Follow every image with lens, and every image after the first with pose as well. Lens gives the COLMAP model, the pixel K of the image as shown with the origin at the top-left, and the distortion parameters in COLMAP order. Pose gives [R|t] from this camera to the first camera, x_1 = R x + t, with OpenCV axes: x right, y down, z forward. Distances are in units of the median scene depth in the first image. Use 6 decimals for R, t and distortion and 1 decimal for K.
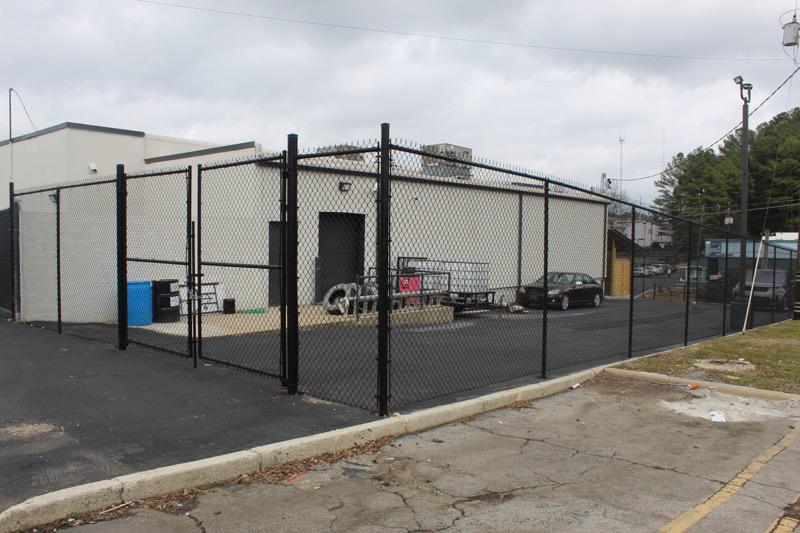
lens RADIAL K [[671.3, 0, 400.0], [0, 671.3, 266.5], [0, 0, 1]] dist [-0.163442, 0.152792]
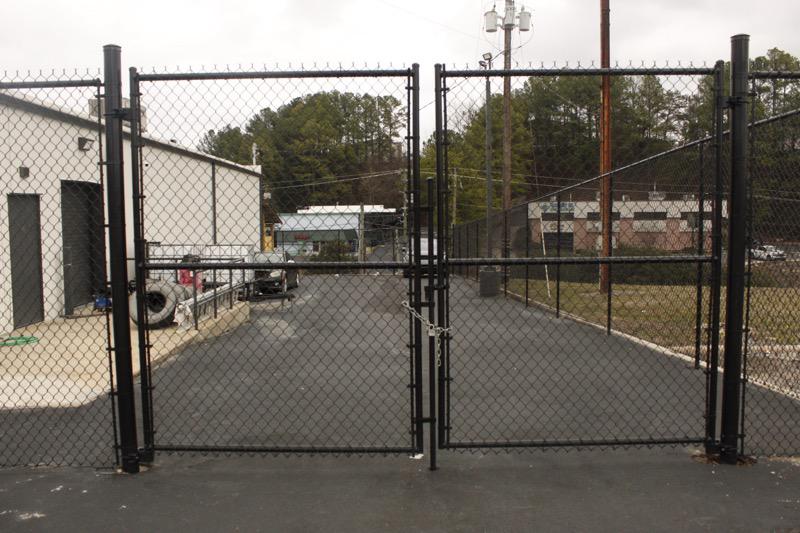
lens RADIAL K [[671.3, 0, 400.0], [0, 671.3, 266.5], [0, 0, 1]] dist [-0.163442, 0.152792]
pose [[0.746716, -0.068555, 0.661601, -0.658768], [0.045931, 0.997615, 0.051532, -0.029678], [-0.663555, -0.008091, 0.748084, 0.640786]]
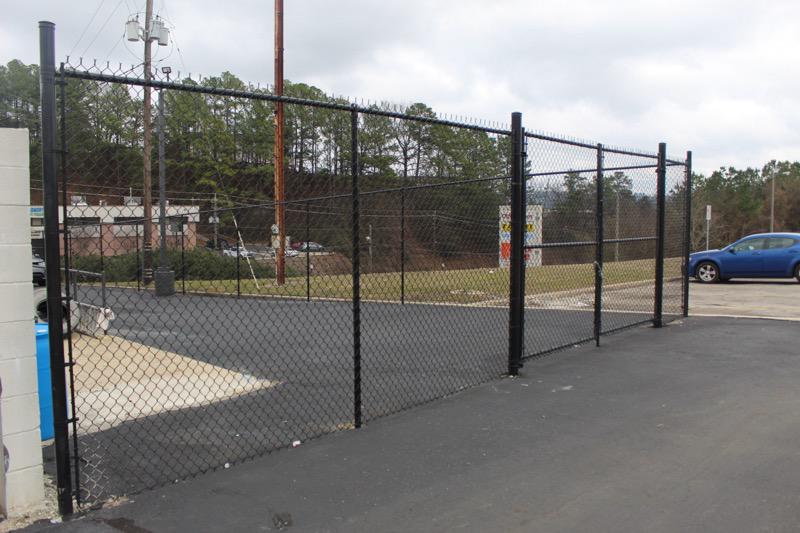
lens RADIAL K [[671.3, 0, 400.0], [0, 671.3, 266.5], [0, 0, 1]] dist [-0.163442, 0.152792]
pose [[0.019309, -0.084222, 0.996260, -1.308951], [0.043762, 0.995562, 0.083315, -0.065088], [-0.998855, 0.041990, 0.022909, 1.271499]]
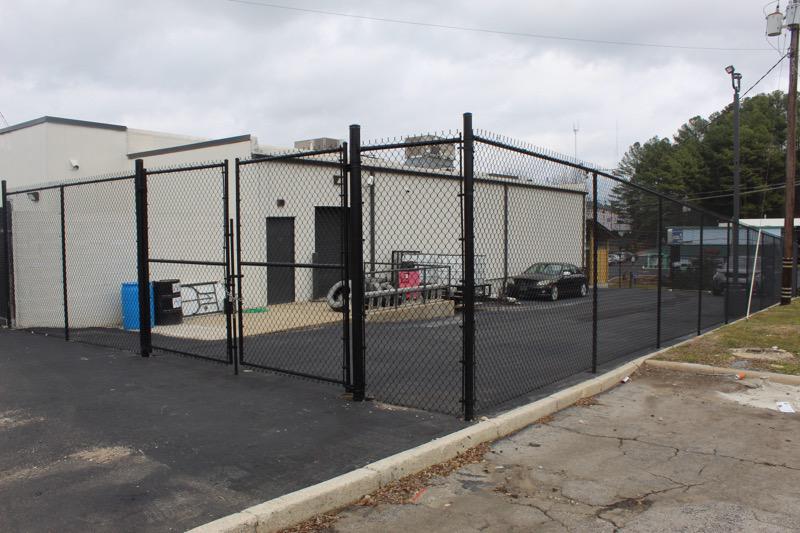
lens RADIAL K [[671.3, 0, 400.0], [0, 671.3, 266.5], [0, 0, 1]] dist [-0.163442, 0.152792]
pose [[0.997674, -0.021077, 0.064820, -0.136383], [0.020339, 0.999721, 0.012028, -0.007353], [-0.065055, -0.010681, 0.997824, 0.044724]]
